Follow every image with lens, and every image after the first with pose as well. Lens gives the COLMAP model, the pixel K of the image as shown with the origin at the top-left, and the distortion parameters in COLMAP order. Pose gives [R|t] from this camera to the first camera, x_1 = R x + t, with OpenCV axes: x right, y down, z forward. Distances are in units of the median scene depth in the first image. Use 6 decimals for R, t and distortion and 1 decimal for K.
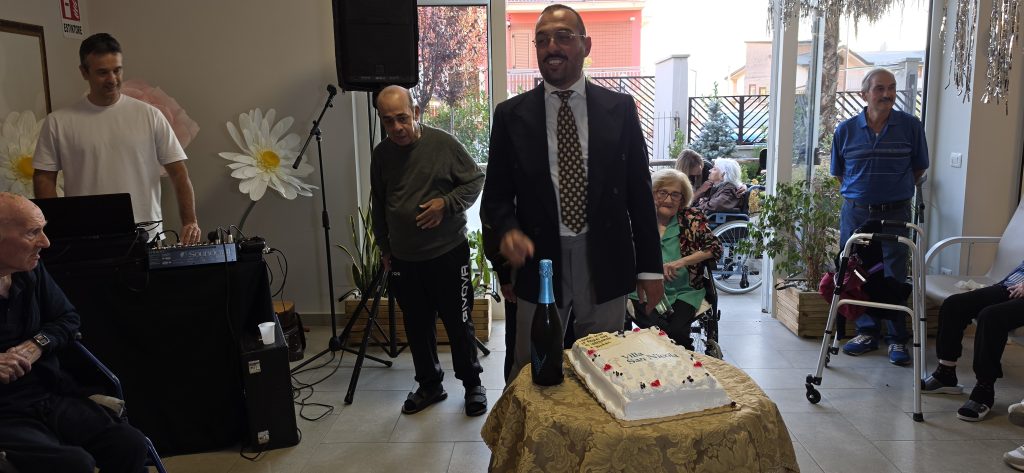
lens RADIAL K [[706.3, 0, 514.4], [0, 706.3, 232.5], [0, 0, 1]] dist [0.051989, -0.073031]
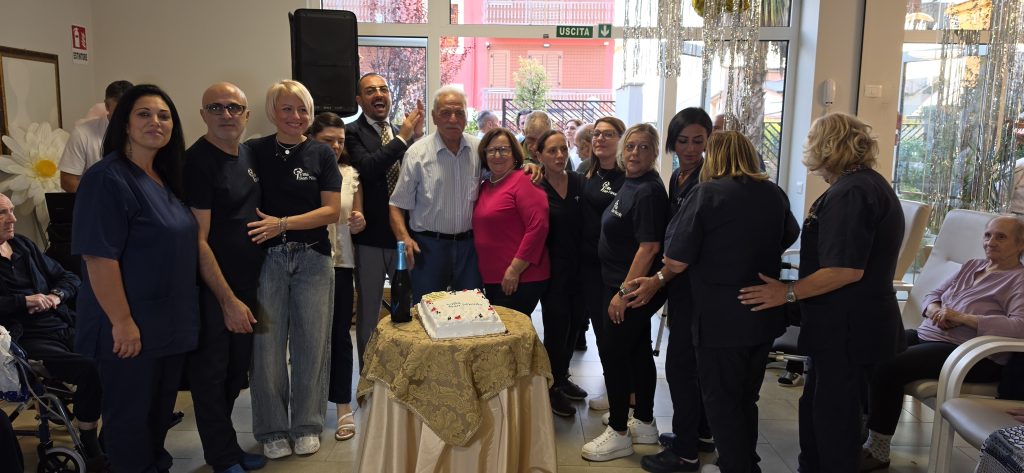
lens RADIAL K [[706.3, 0, 508.2], [0, 706.3, 241.8], [0, 0, 1]] dist [0.051989, -0.073031]
pose [[0.999472, 0.030565, 0.011017, 0.135841], [-0.030483, 0.999506, -0.007598, 0.022932], [-0.011243, 0.007258, 0.999910, -0.286609]]
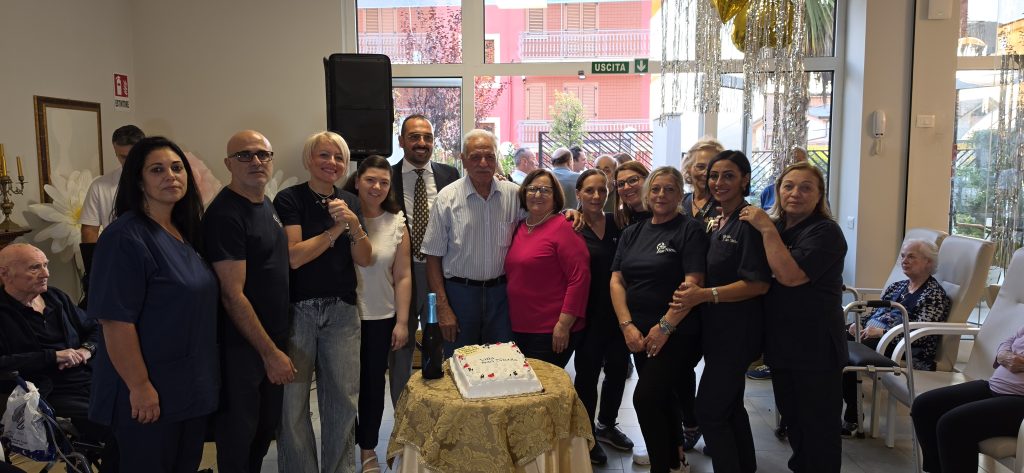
lens RADIAL K [[706.3, 0, 508.3], [0, 706.3, 239.0], [0, 0, 1]] dist [0.051989, -0.073031]
pose [[0.998859, 0.018737, -0.043924, 0.138801], [-0.021001, 0.998443, -0.051669, -0.001486], [0.042887, 0.052533, 0.997698, -0.251348]]
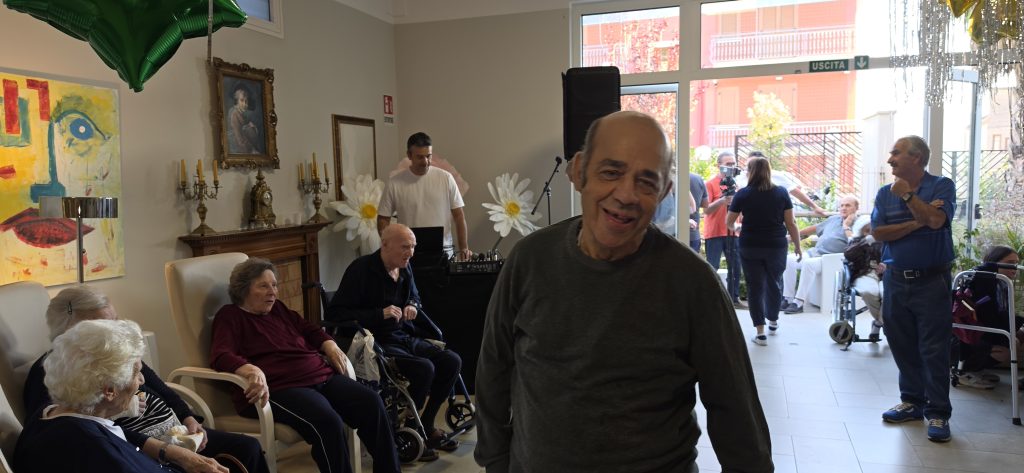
lens RADIAL K [[706.3, 0, 511.7], [0, 706.3, 243.0], [0, 0, 1]] dist [0.051989, -0.073031]
pose [[0.957674, 0.024717, -0.286791, 0.071355], [-0.041639, 0.997723, -0.053055, 0.049297], [0.284827, 0.062752, 0.956523, -0.418032]]
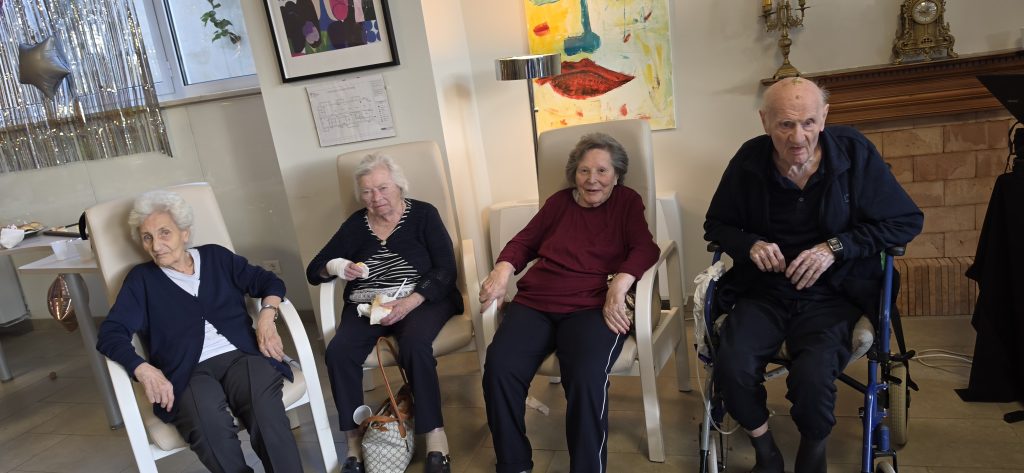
lens RADIAL K [[706.3, 0, 528.6], [0, 706.3, 236.2], [0, 0, 1]] dist [0.051989, -0.073031]
pose [[-0.267110, 0.289432, -0.919174, 0.191240], [-0.005047, 0.953397, 0.301675, -0.087972], [0.963653, 0.085220, -0.253201, 0.536540]]
